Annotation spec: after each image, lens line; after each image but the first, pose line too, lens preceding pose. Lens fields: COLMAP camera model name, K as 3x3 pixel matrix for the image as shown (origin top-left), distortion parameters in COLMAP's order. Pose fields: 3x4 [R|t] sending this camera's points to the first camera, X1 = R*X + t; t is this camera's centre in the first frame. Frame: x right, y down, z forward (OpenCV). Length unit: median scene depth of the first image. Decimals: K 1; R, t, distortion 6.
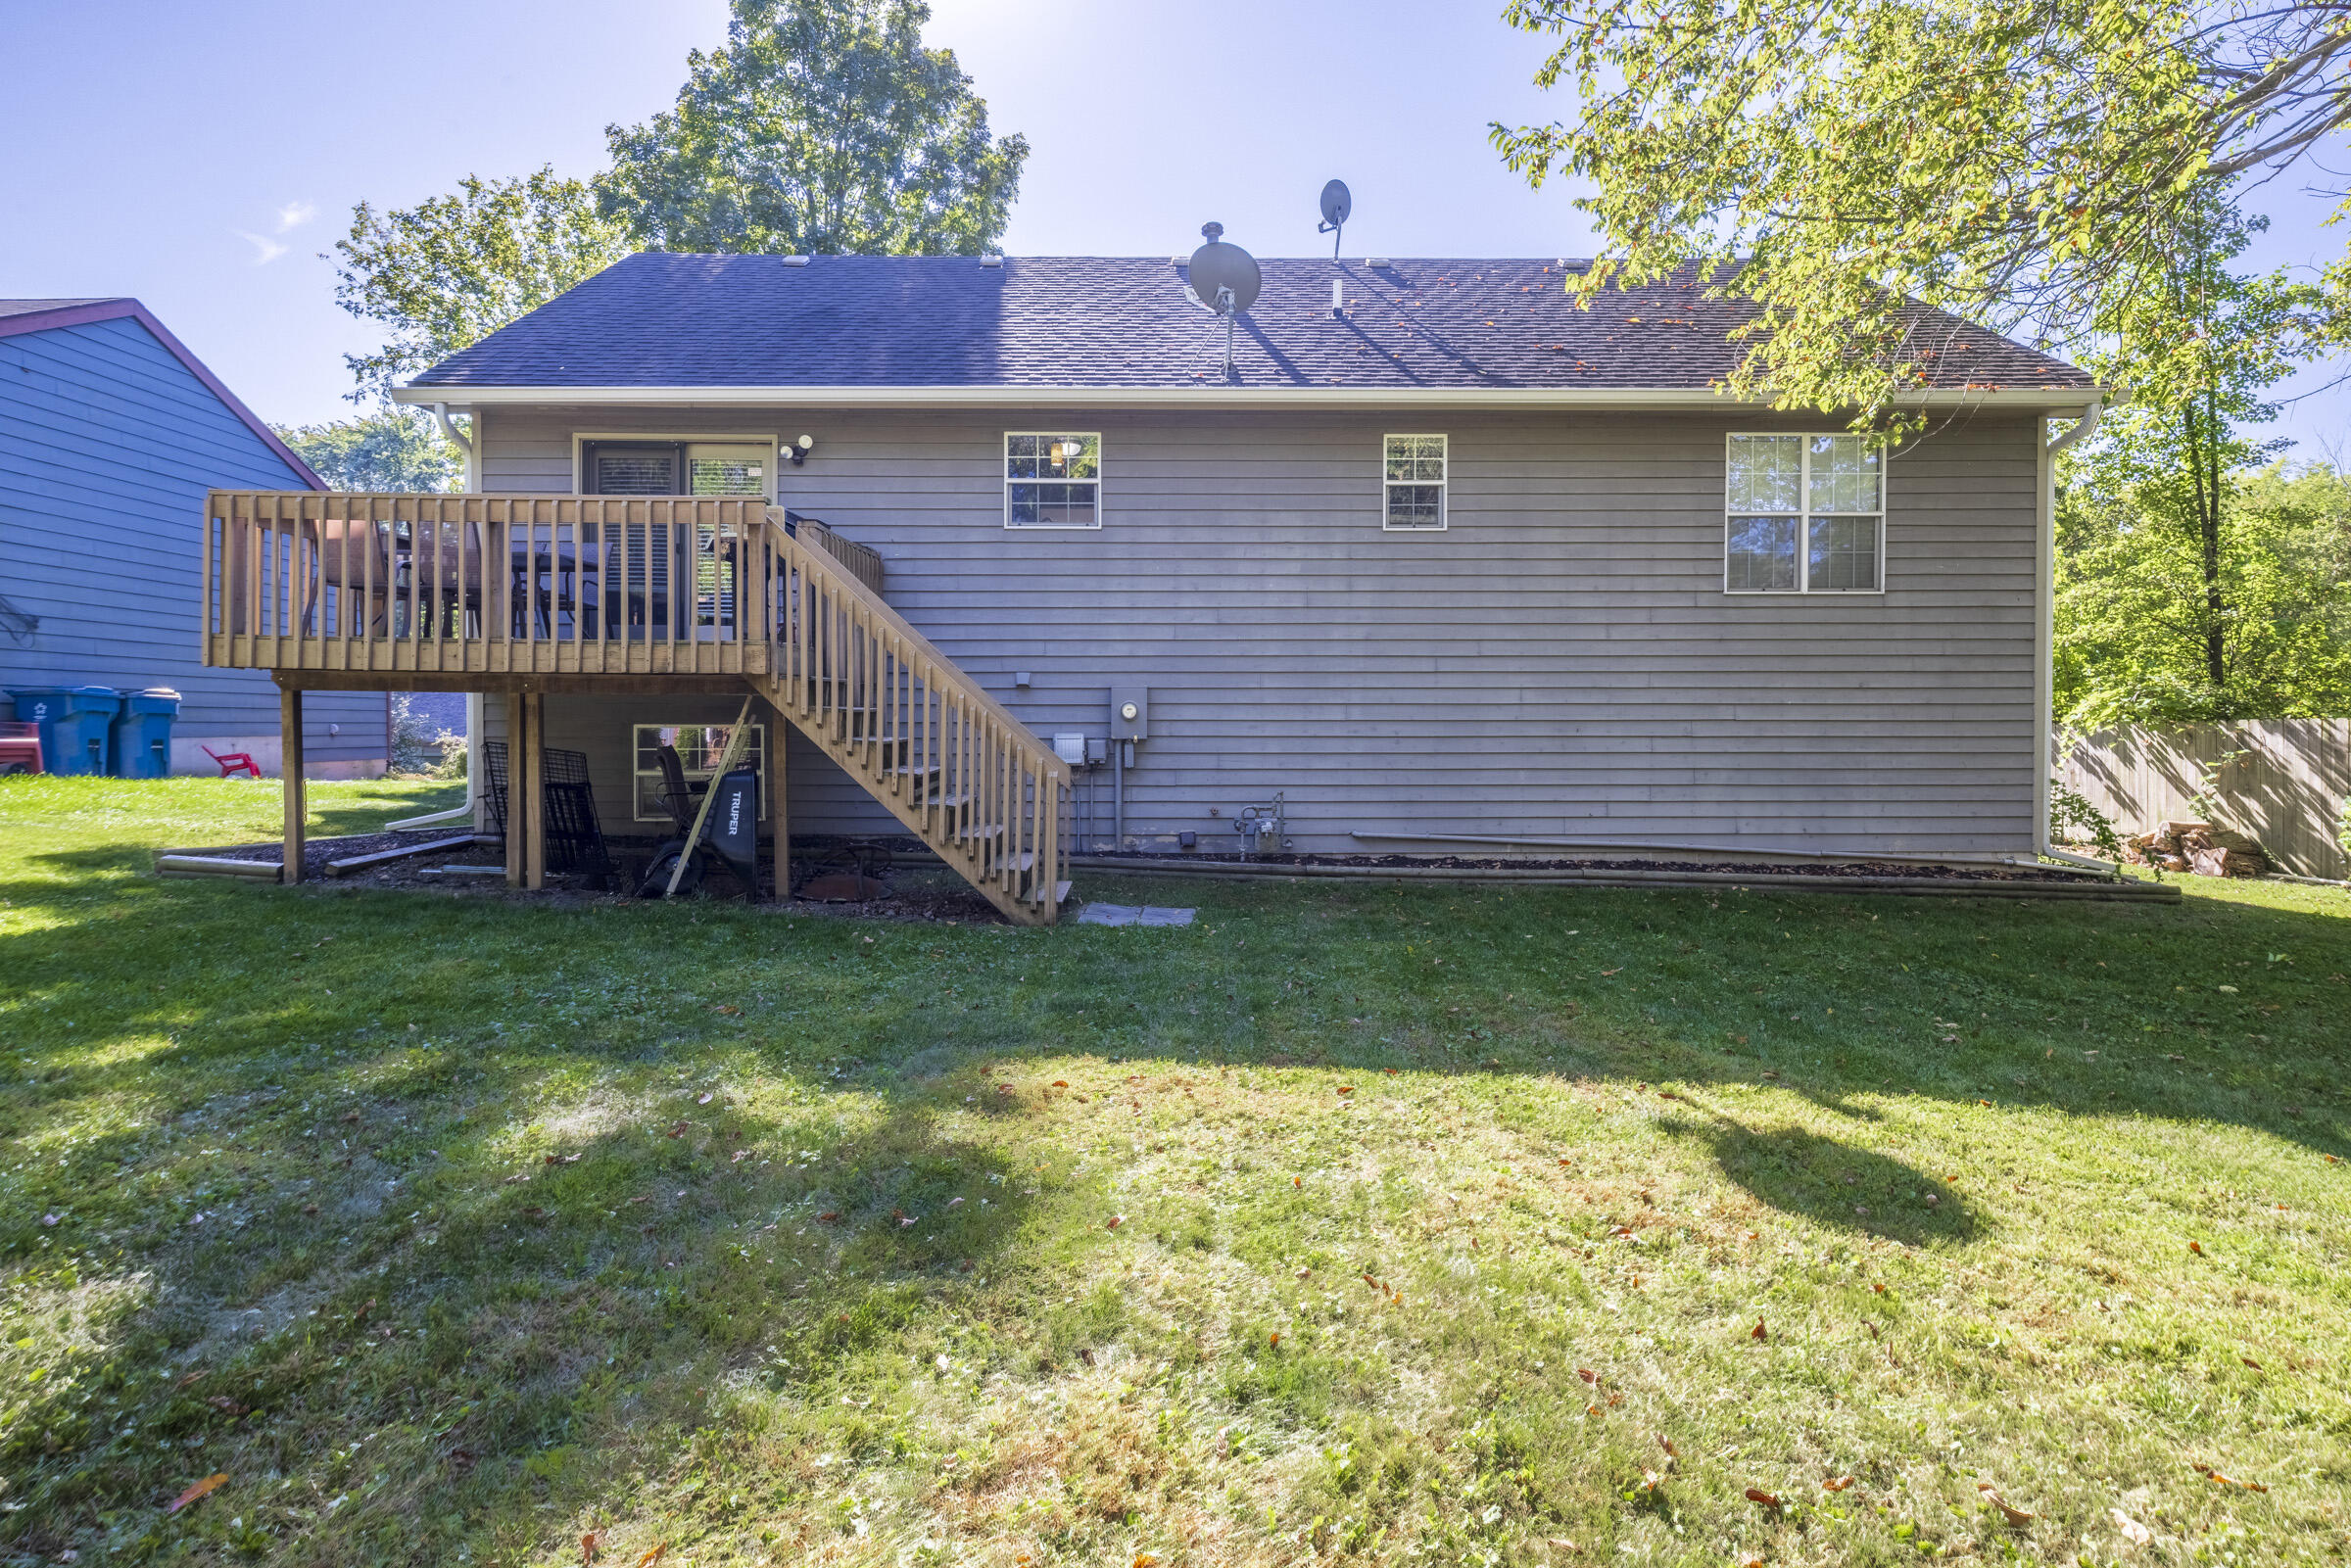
lens RADIAL K [[1158.4, 0, 1177.3], [0, 1158.4, 713.6], [0, 0, 1]] dist [-0.004605, 0.000032]
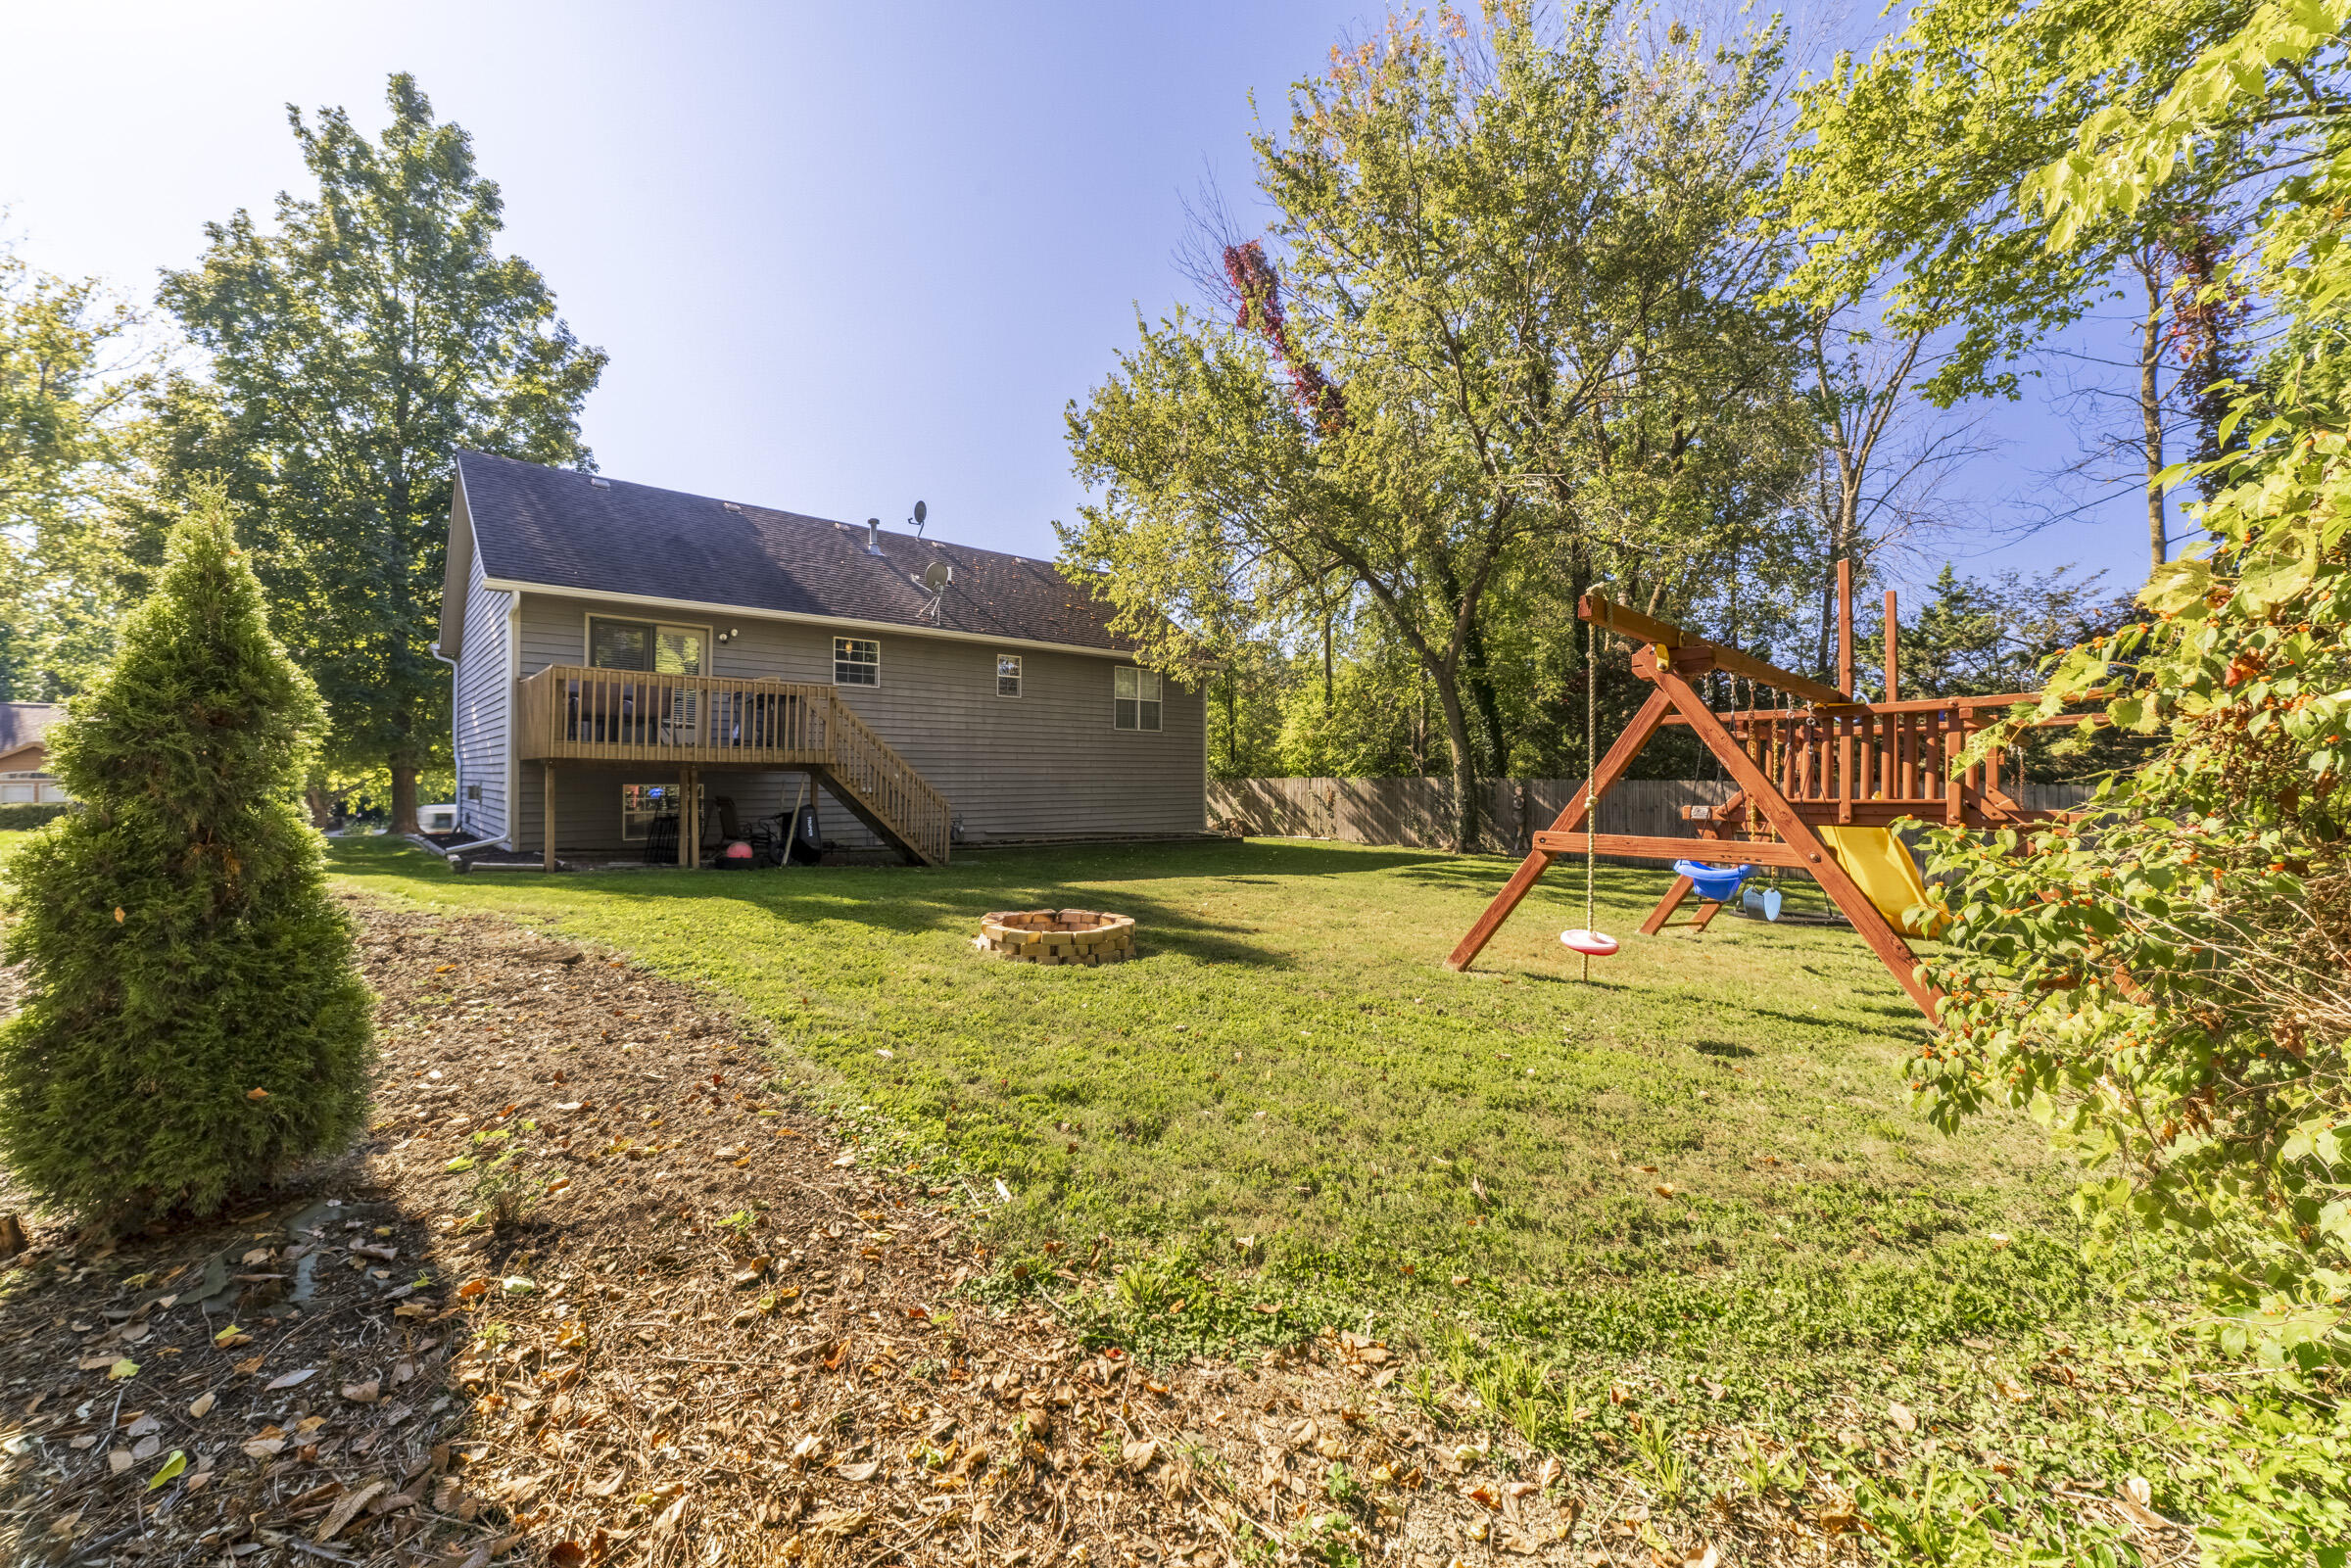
lens RADIAL K [[899.8, 0, 1163.6], [0, 899.8, 773.7], [0, 0, 1]] dist [-0.019038, 0.005603]
pose [[0.744703, 0.001975, 0.667393, -0.748838], [-0.012429, 0.999863, 0.010909, -0.031424], [-0.667280, -0.016419, 0.744626, -0.526188]]
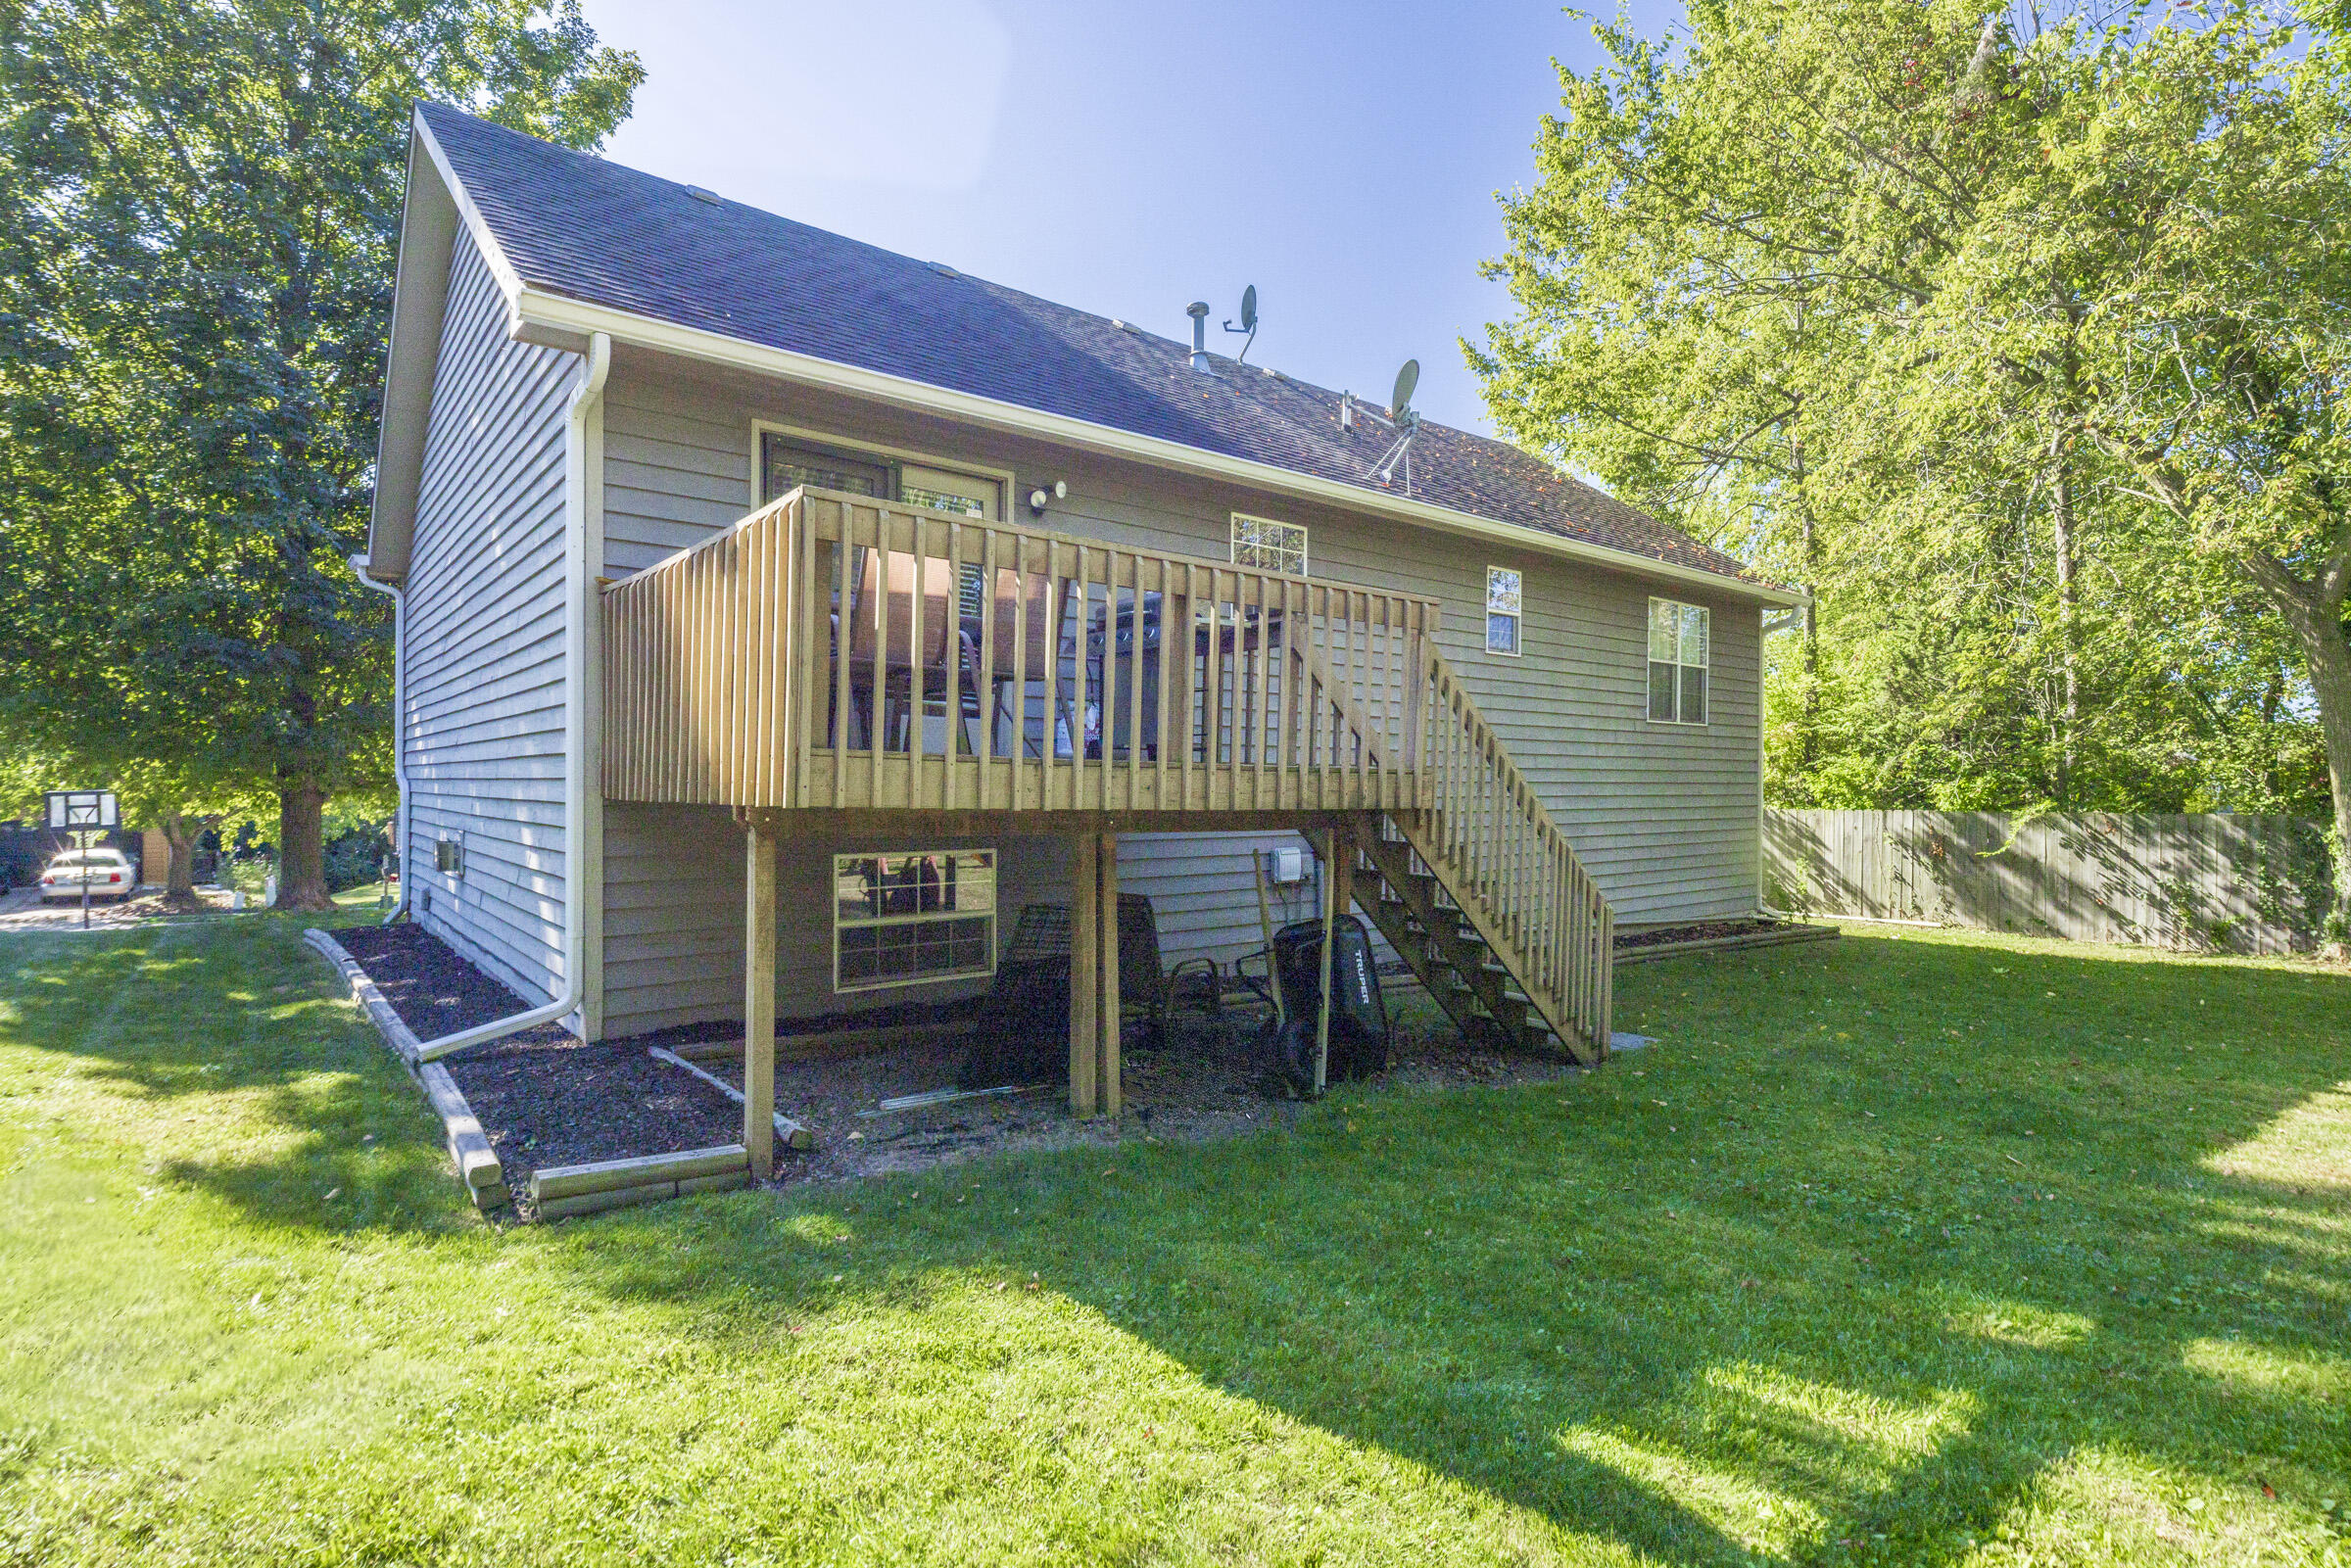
lens RADIAL K [[1158.4, 0, 1182.7], [0, 1158.4, 787.5], [0, 0, 1]] dist [-0.004605, 0.000032]
pose [[0.780480, -0.000298, 0.625180, -0.729987], [-0.012853, 0.999781, 0.016523, -0.045543], [-0.625048, -0.020932, 0.780305, 0.319542]]
